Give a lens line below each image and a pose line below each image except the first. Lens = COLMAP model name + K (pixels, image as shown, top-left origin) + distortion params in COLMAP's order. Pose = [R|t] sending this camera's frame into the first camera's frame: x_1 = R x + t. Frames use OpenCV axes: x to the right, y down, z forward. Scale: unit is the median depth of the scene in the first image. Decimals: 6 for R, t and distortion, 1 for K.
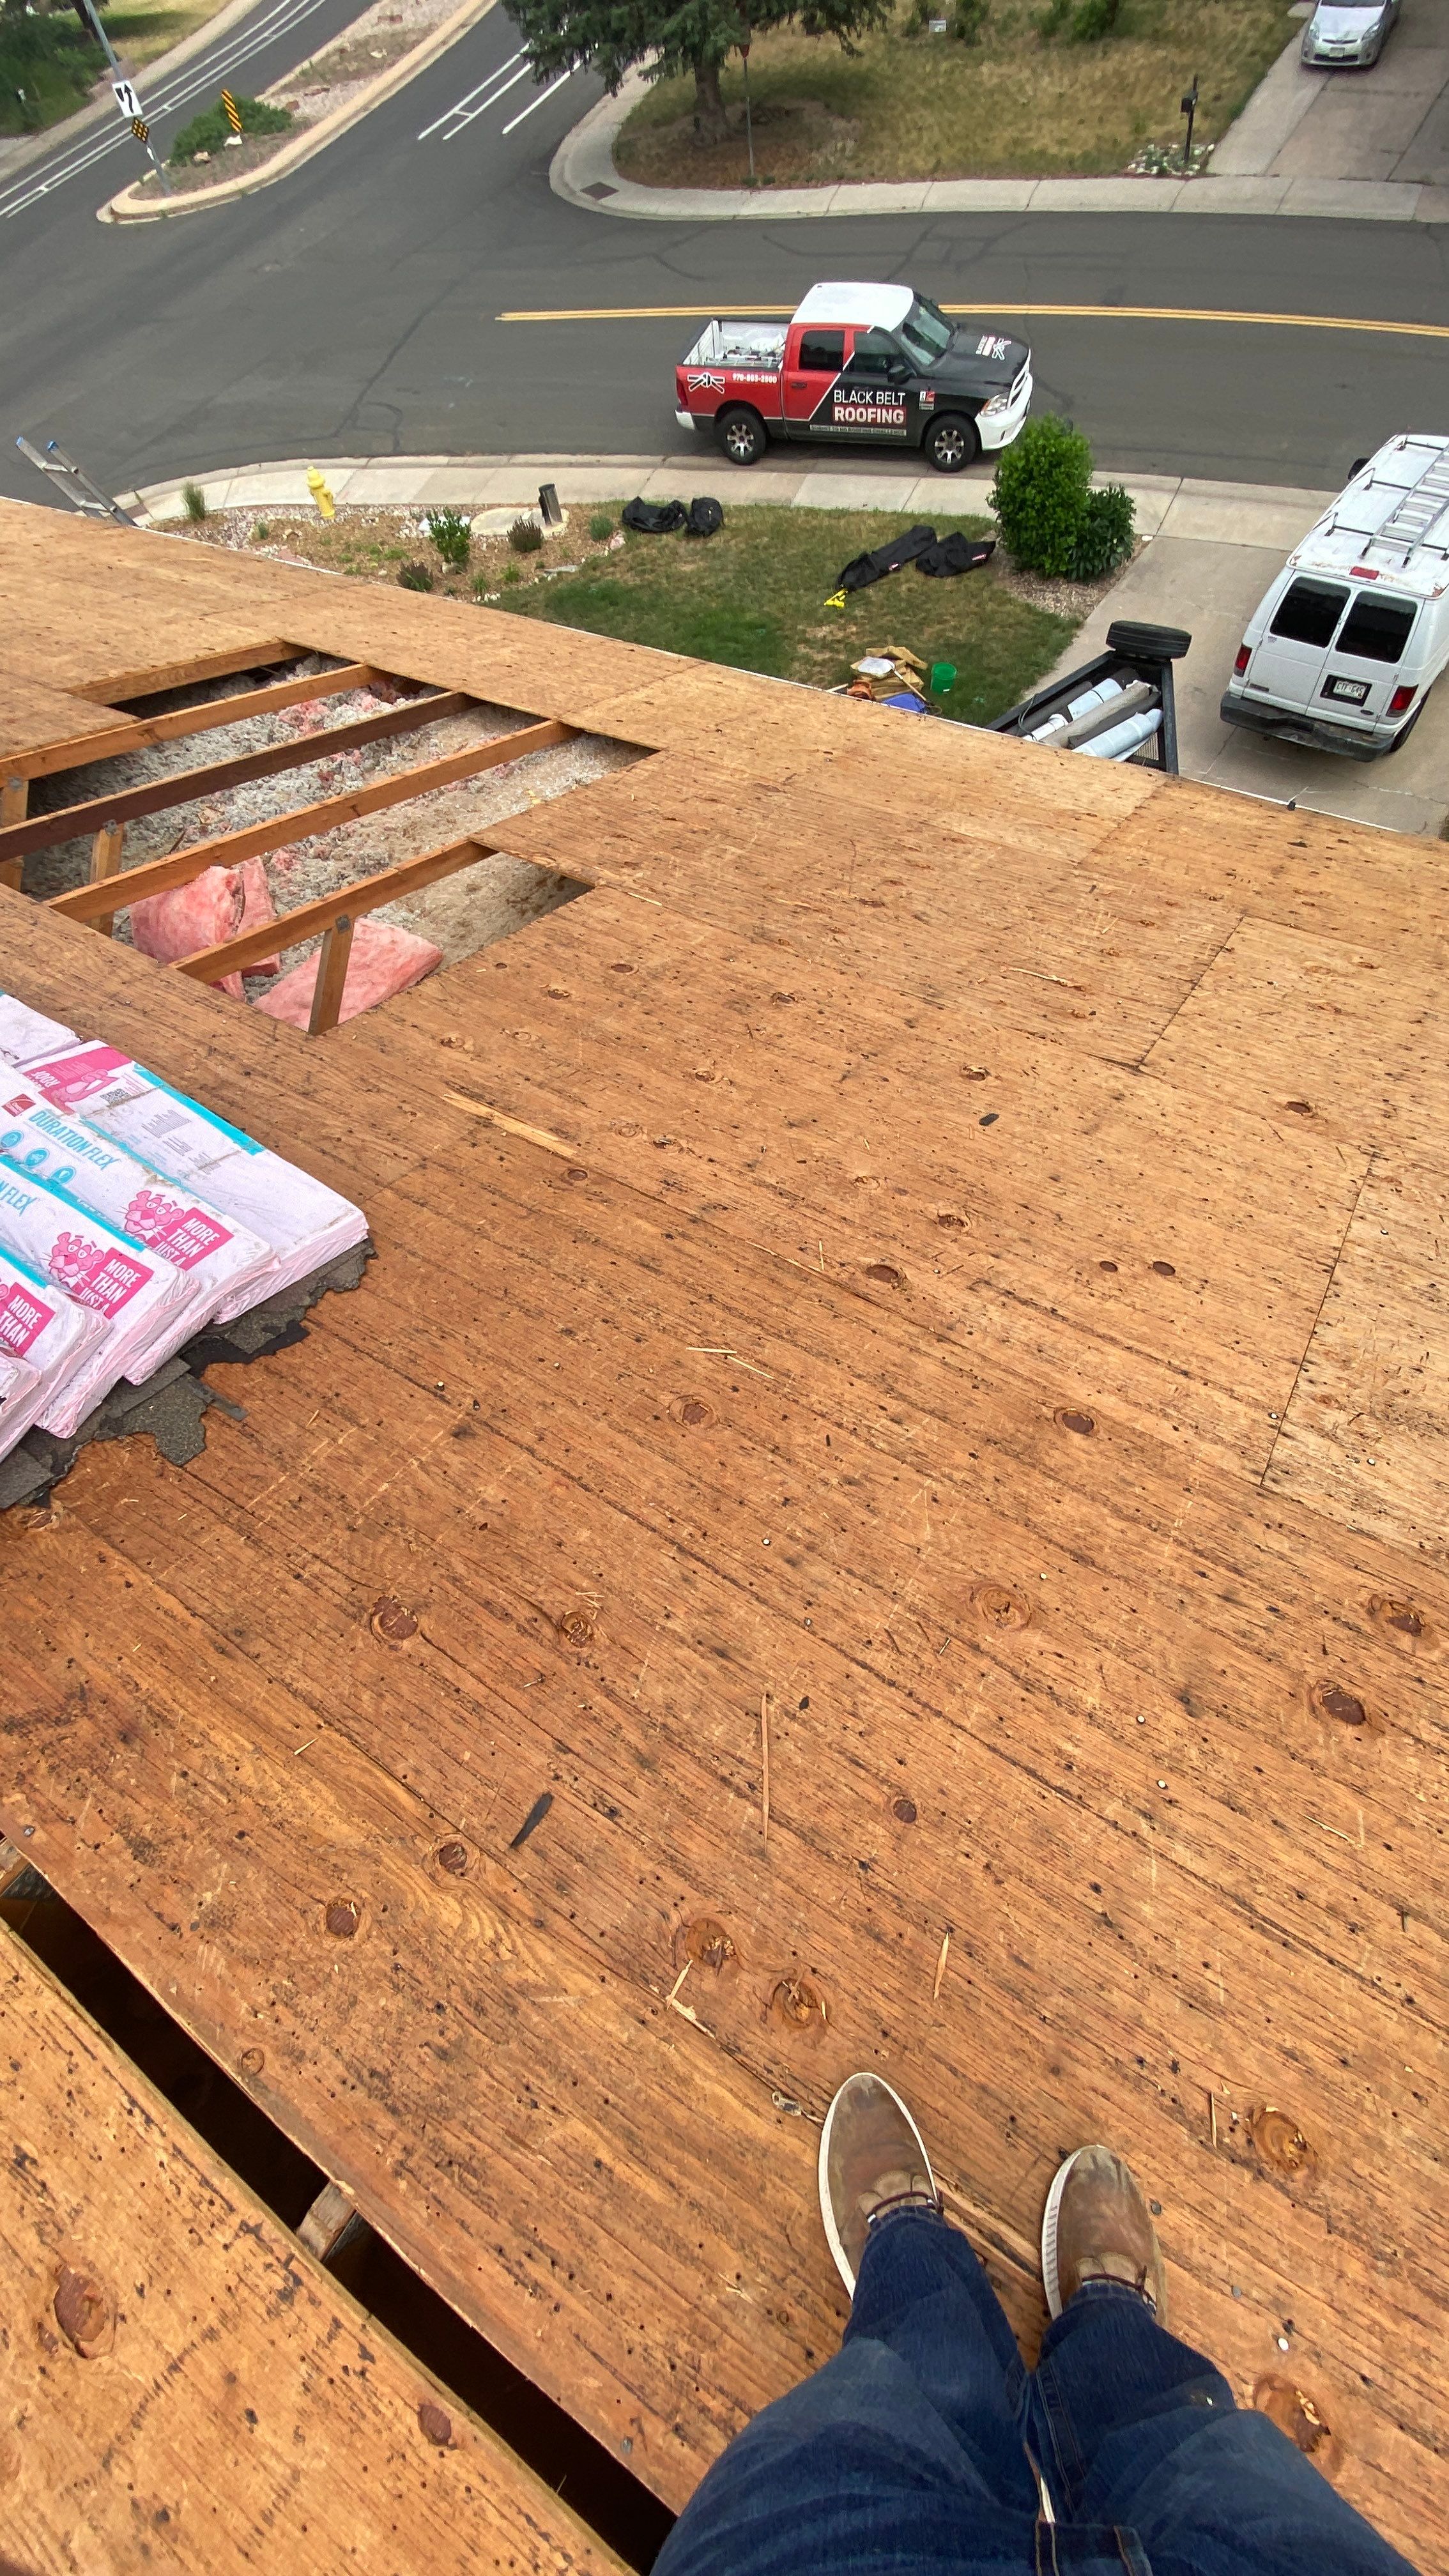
lens RADIAL K [[1044.7, 0, 716.8], [0, 1044.7, 1278.4], [0, 0, 1]] dist [0.012036, -0.016669]
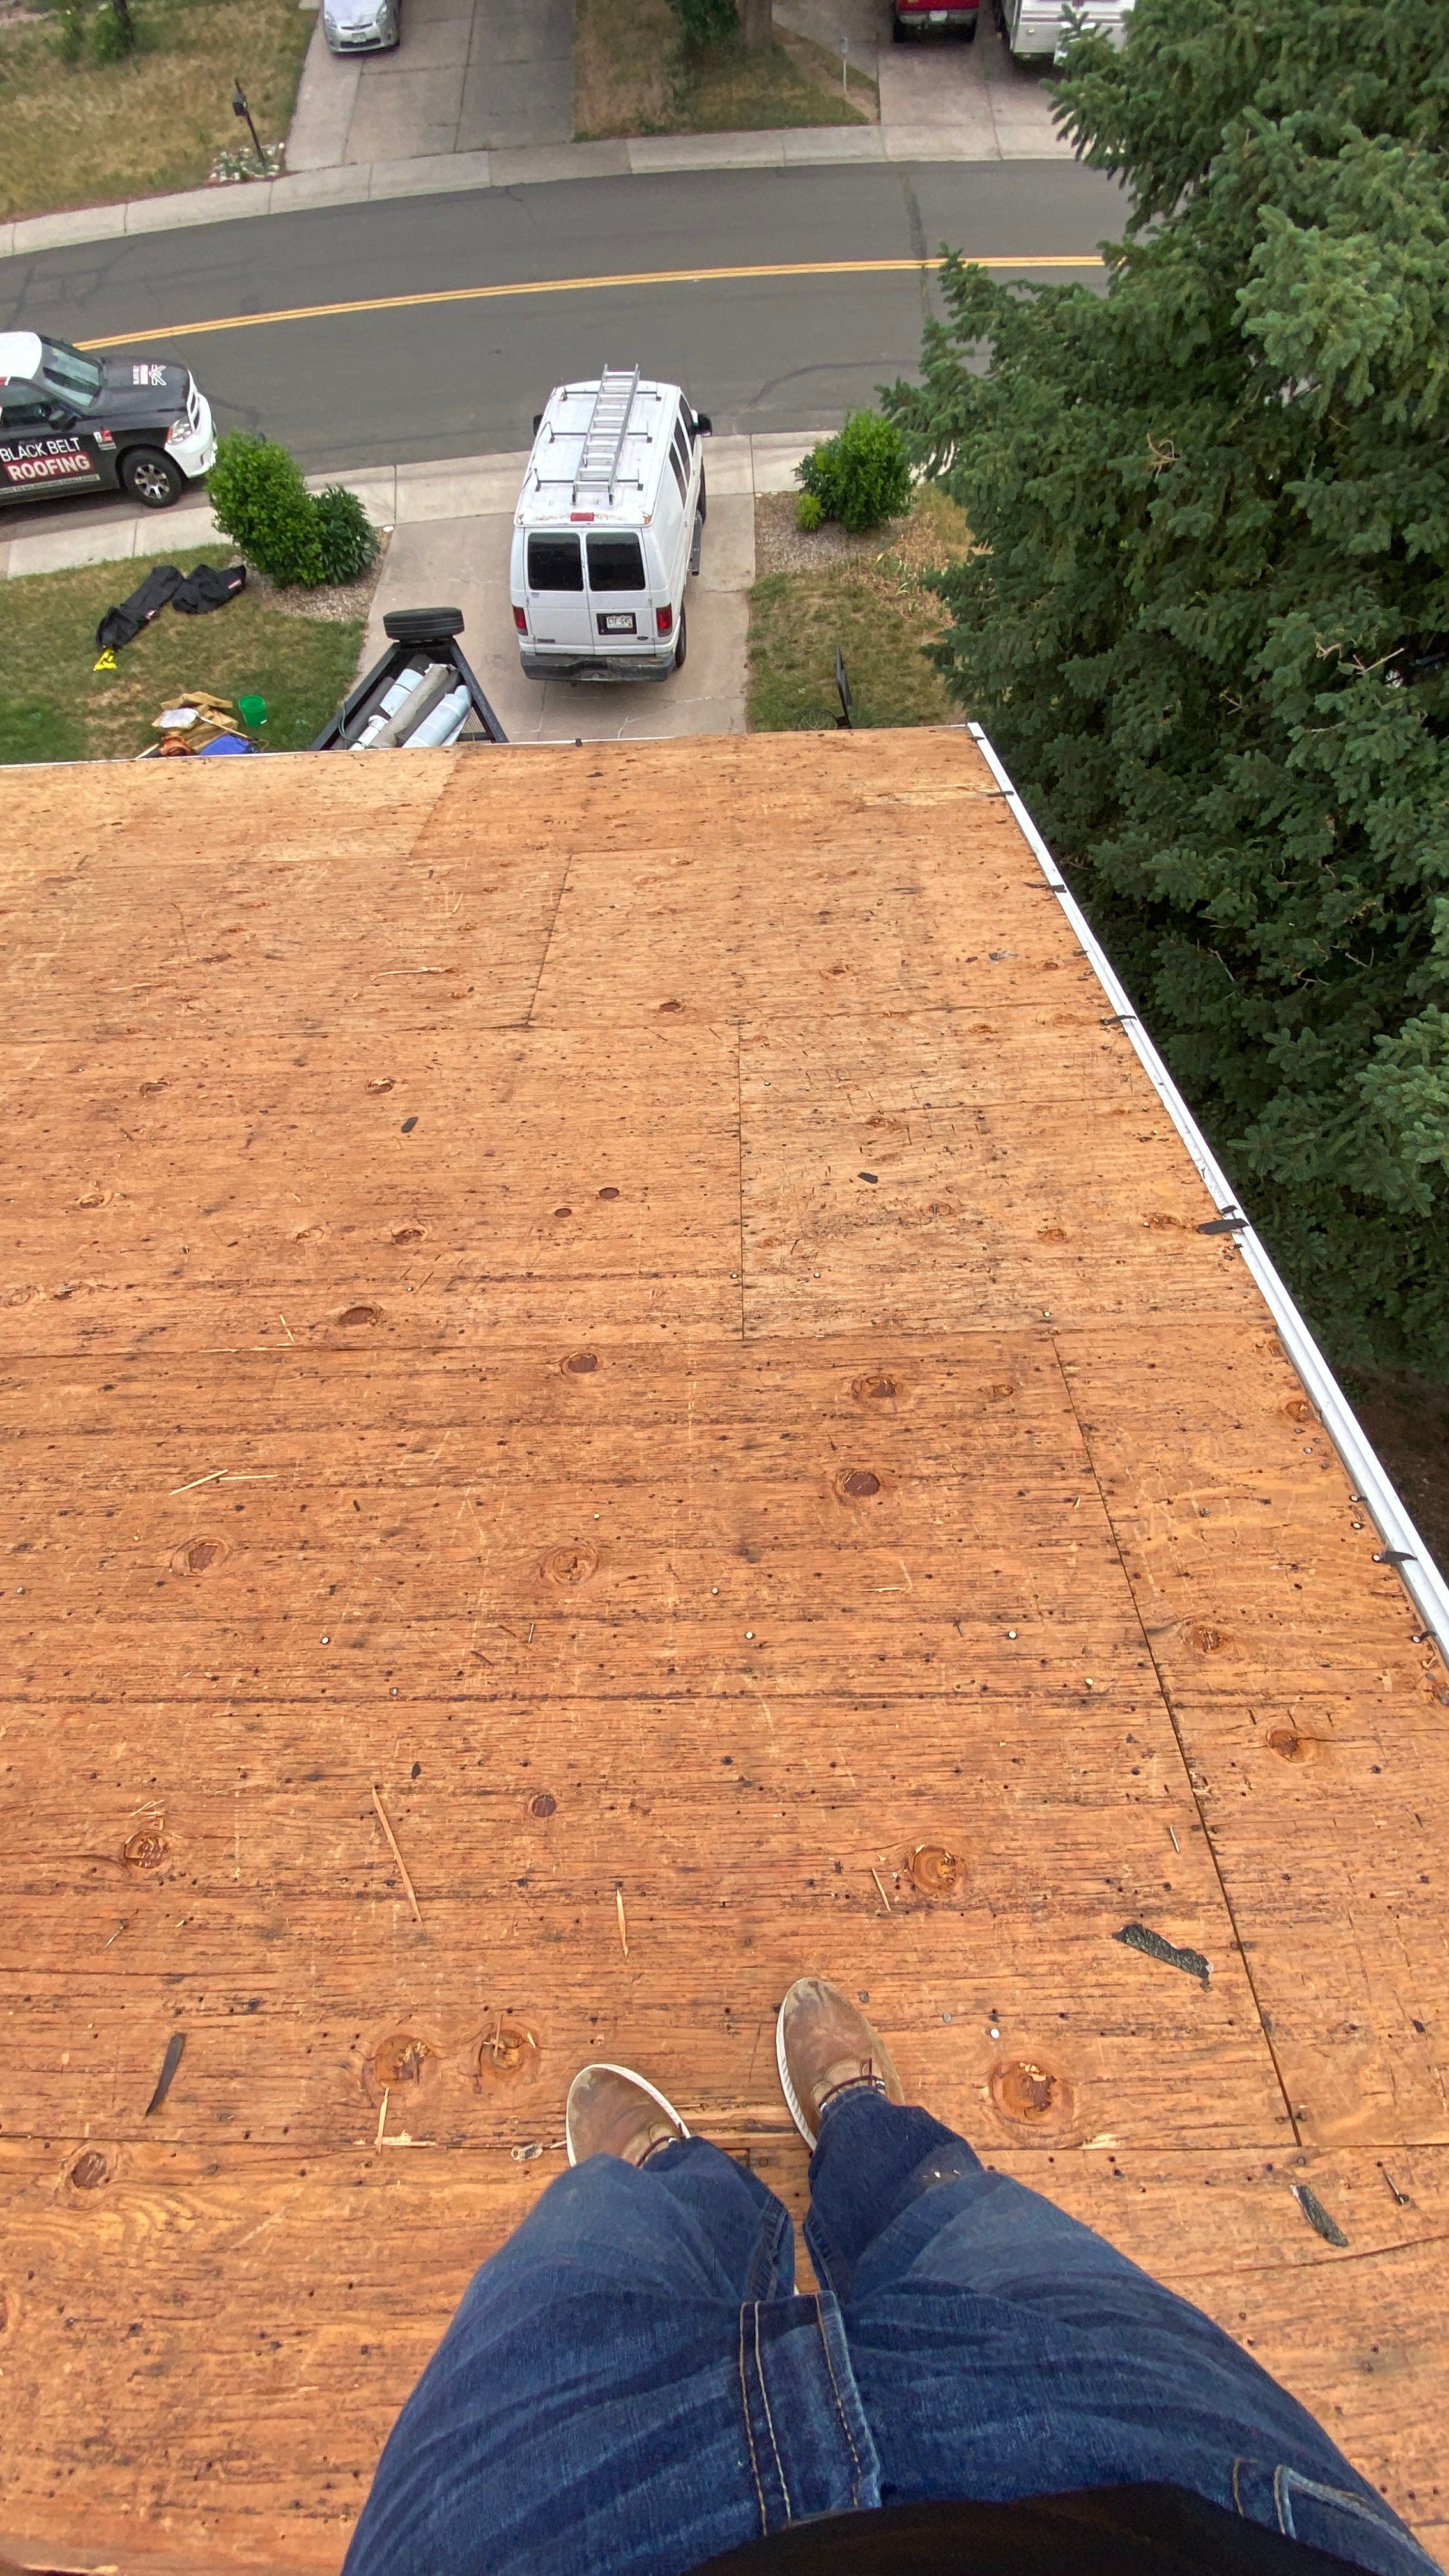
lens RADIAL K [[1045.1, 0, 714.0], [0, 1045.1, 1279.2], [0, 0, 1]] dist [0.012951, -0.017292]
pose [[0.834312, -0.440477, 0.331517, 0.118324], [0.441048, 0.894089, 0.077987, 0.031508], [-0.330757, 0.081149, 0.940220, -0.017350]]
